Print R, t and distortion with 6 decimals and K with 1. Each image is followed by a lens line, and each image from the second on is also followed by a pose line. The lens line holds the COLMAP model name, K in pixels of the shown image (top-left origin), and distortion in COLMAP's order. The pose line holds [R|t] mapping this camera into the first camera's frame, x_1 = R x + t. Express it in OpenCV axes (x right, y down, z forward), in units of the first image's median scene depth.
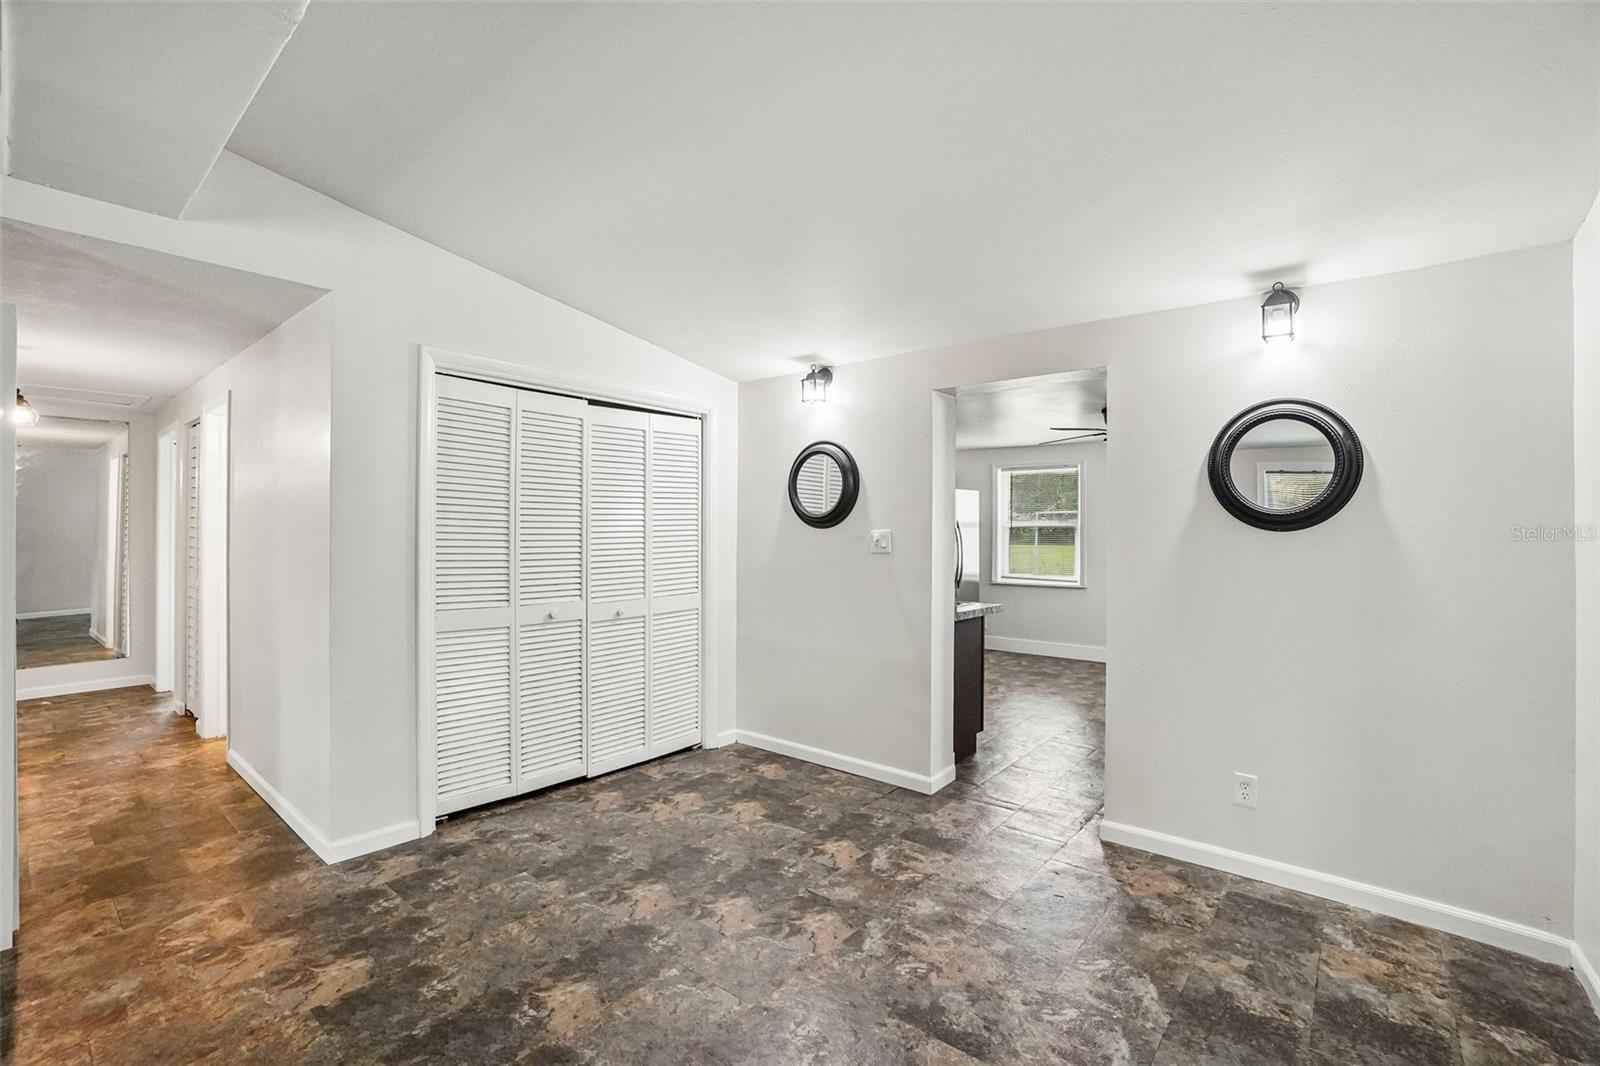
lens RADIAL K [[707.4, 0, 795.4], [0, 707.4, 523.0], [0, 0, 1]] dist [-0.056911, 0.018609]
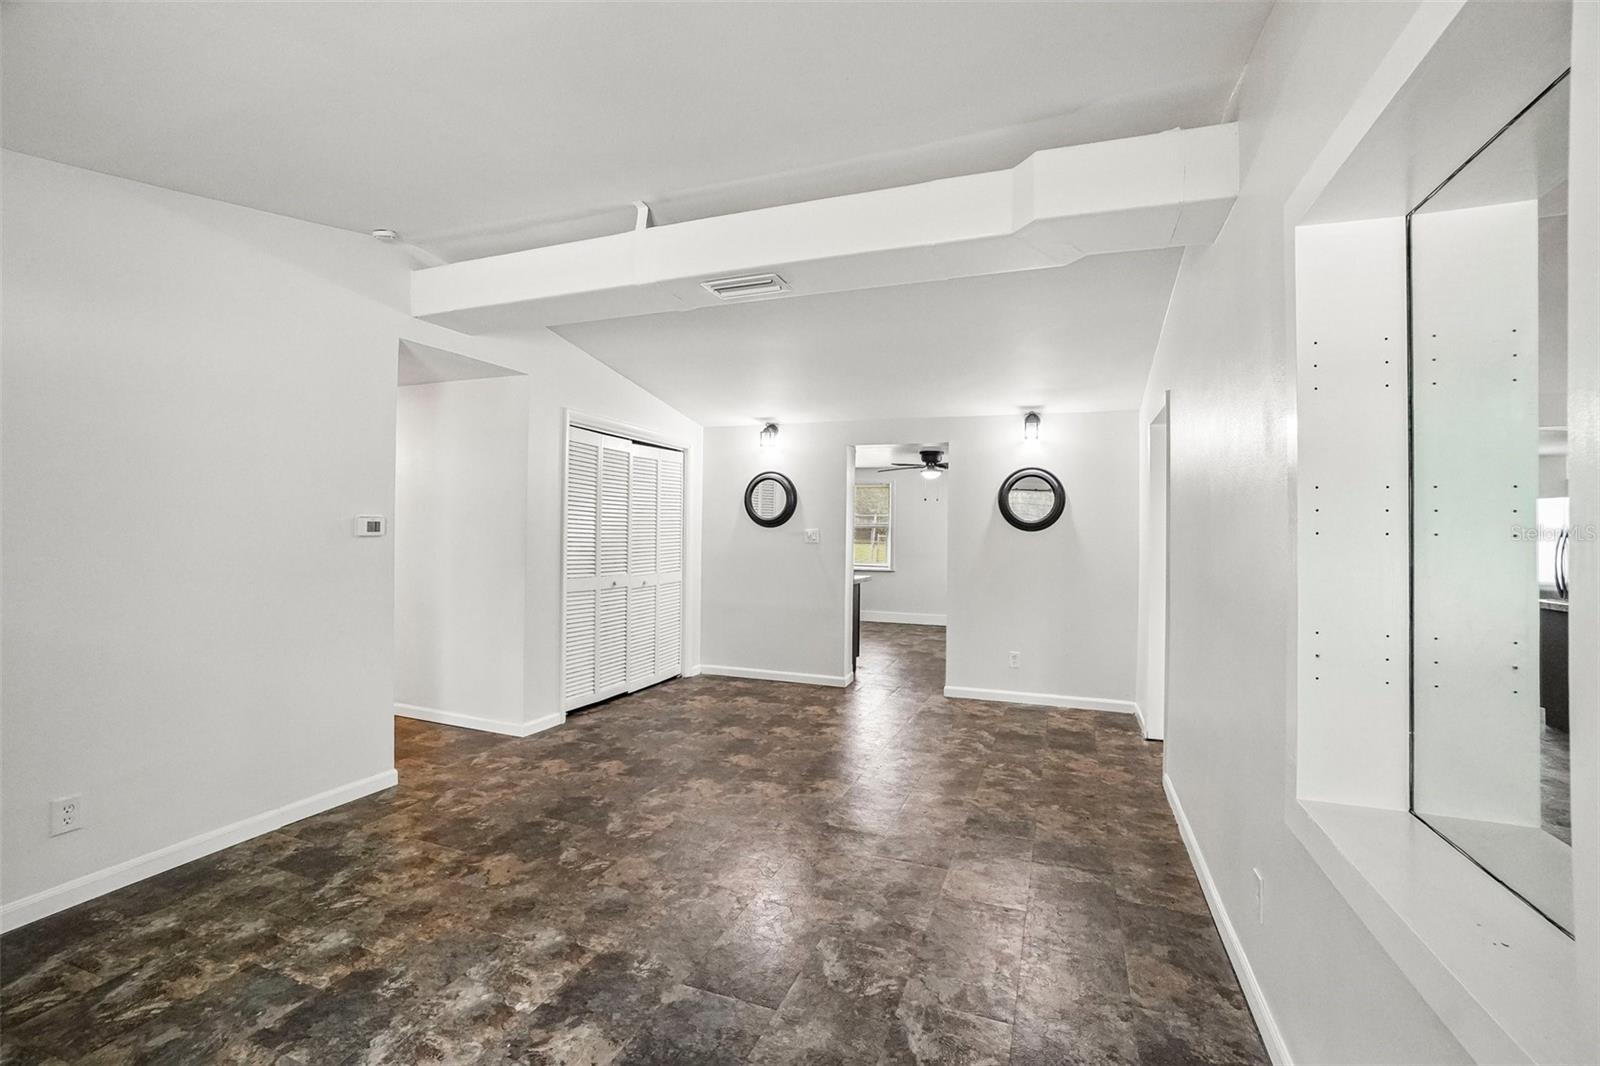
lens RADIAL K [[707.4, 0, 791.7], [0, 707.4, 524.1], [0, 0, 1]] dist [-0.056911, 0.018609]
pose [[0.947308, 0.012200, 0.320093, -0.595809], [-0.012970, 0.999916, 0.000273, -0.001554], [-0.320063, -0.004410, 0.947386, -0.701132]]
